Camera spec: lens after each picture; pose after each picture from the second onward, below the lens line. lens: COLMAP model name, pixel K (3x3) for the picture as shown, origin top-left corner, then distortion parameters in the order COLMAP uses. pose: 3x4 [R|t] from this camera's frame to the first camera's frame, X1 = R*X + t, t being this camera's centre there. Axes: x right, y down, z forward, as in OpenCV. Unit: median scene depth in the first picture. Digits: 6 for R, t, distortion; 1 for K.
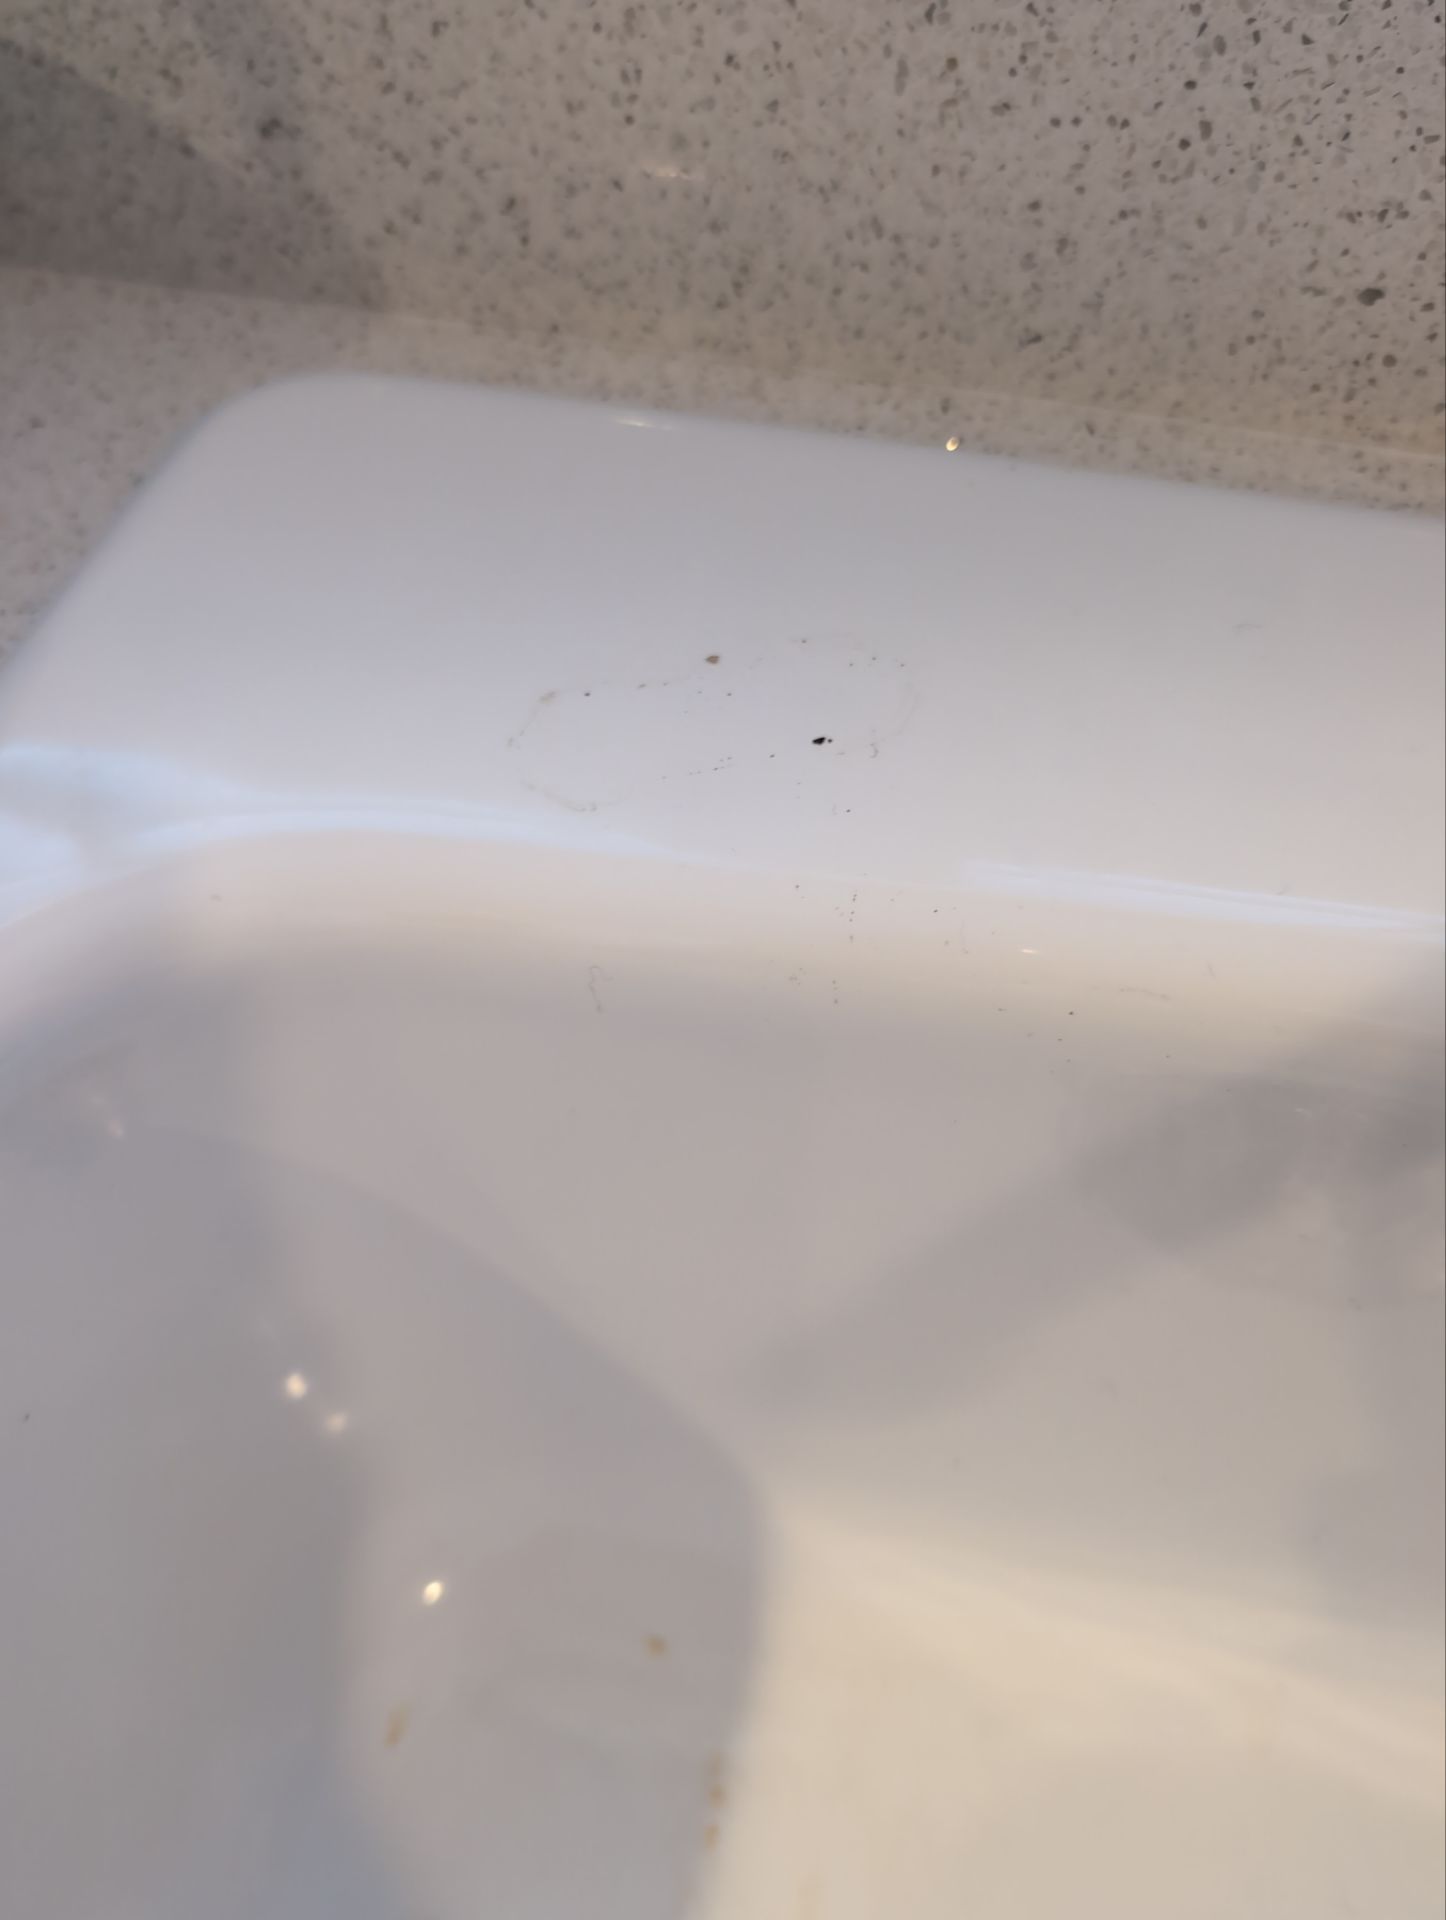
lens RADIAL K [[1608.3, 0, 725.4], [0, 1608.3, 959.8], [0, 0, 1]] dist [0.027920, -0.032876]
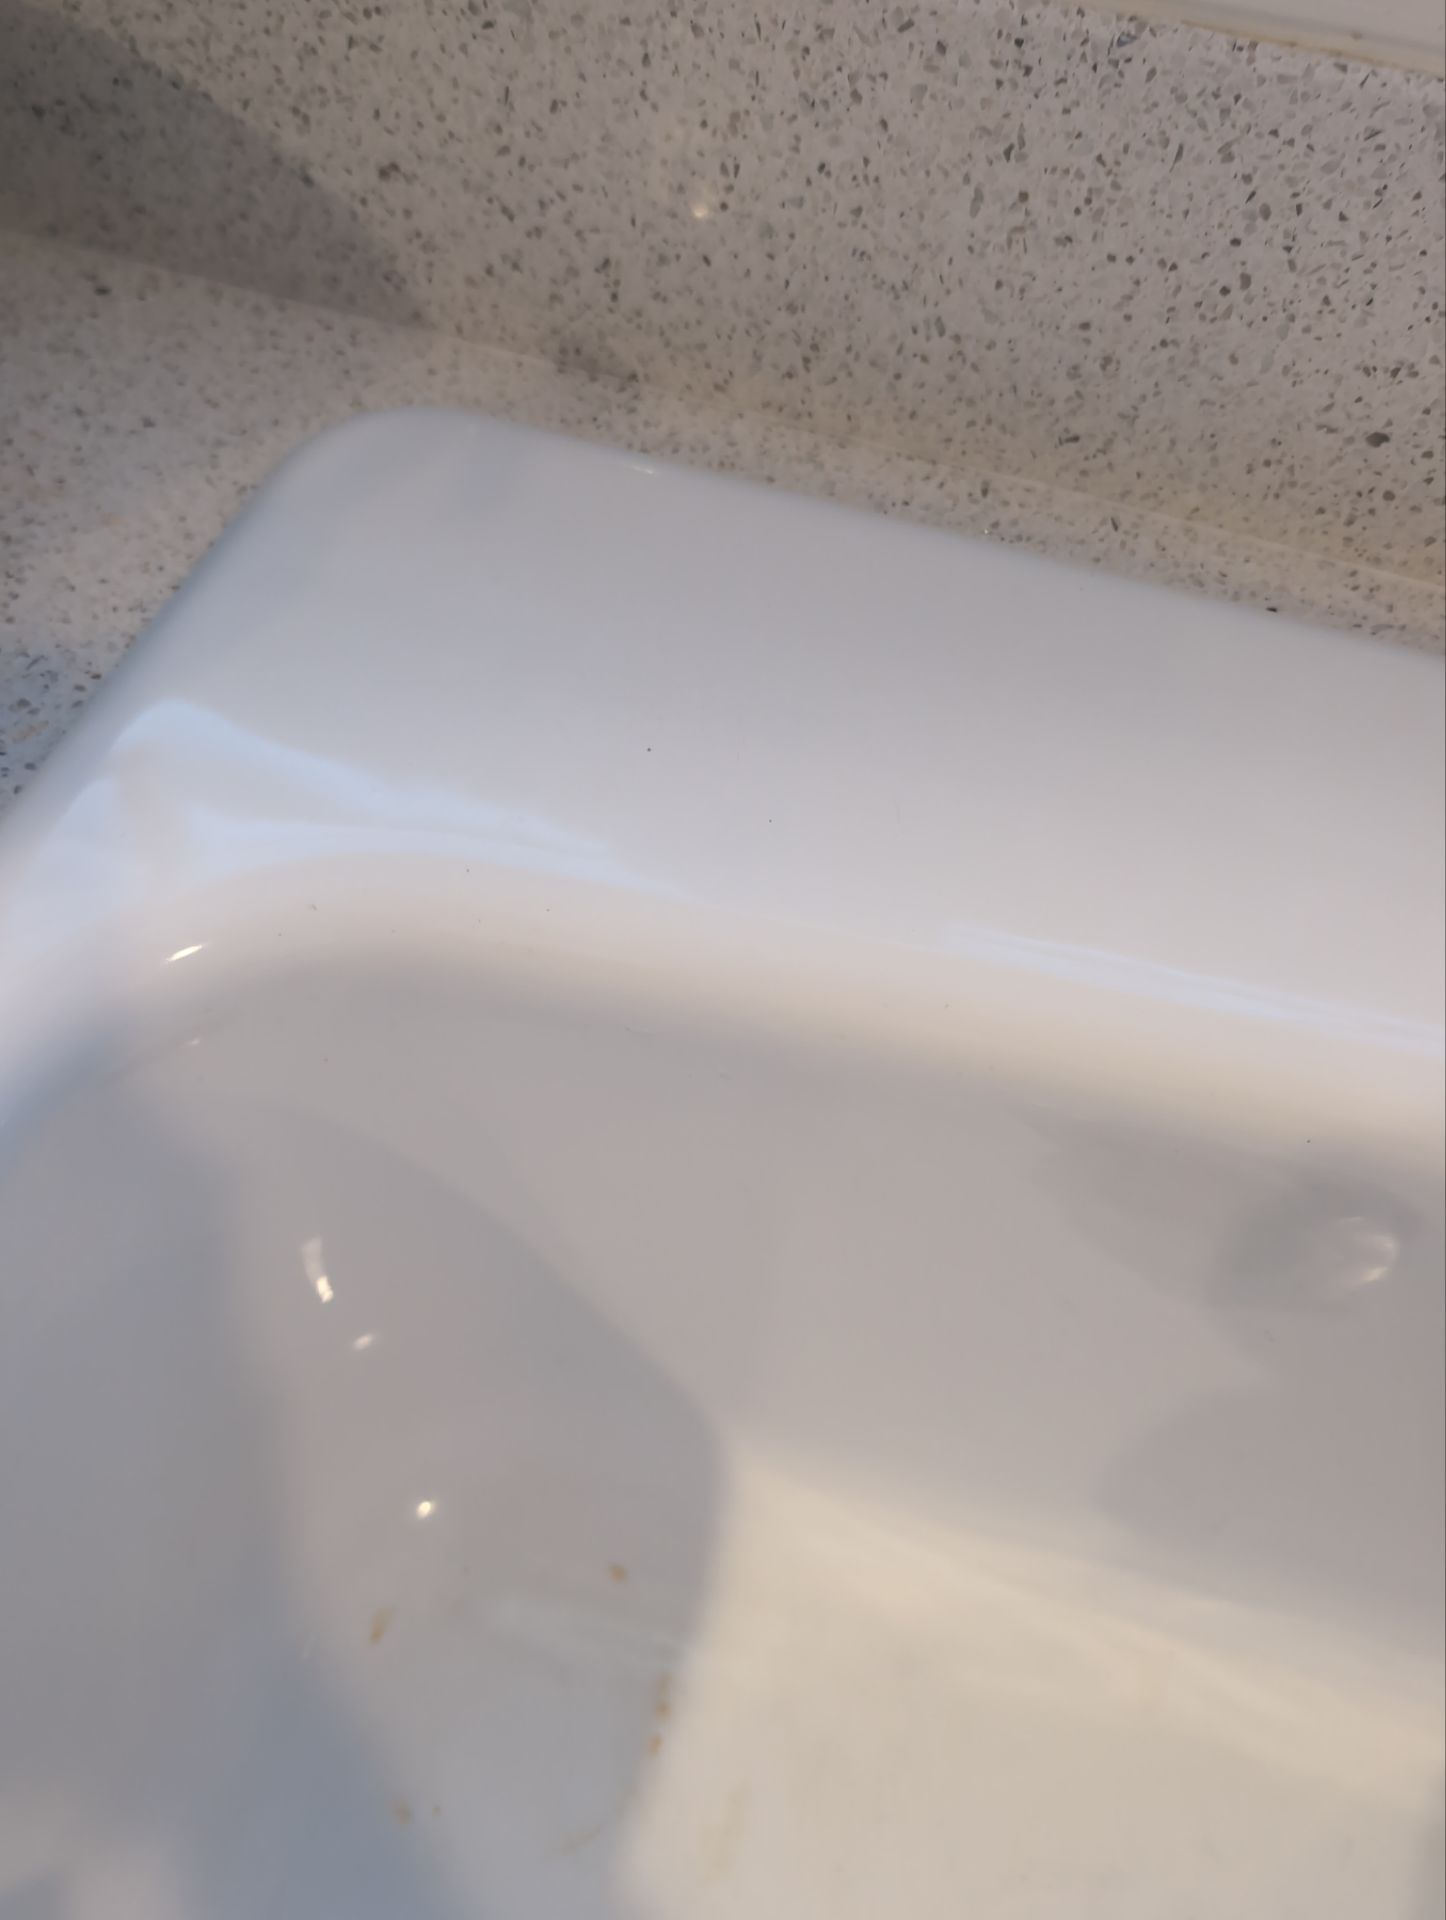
lens RADIAL K [[1608.3, 0, 720.5], [0, 1608.3, 960.0], [0, 0, 1]] dist [0.027920, -0.032876]
pose [[0.995977, 0.087625, 0.018749, -0.036579], [-0.088391, 0.995072, 0.044923, -0.061159], [-0.014720, -0.046399, 0.998814, -0.108939]]
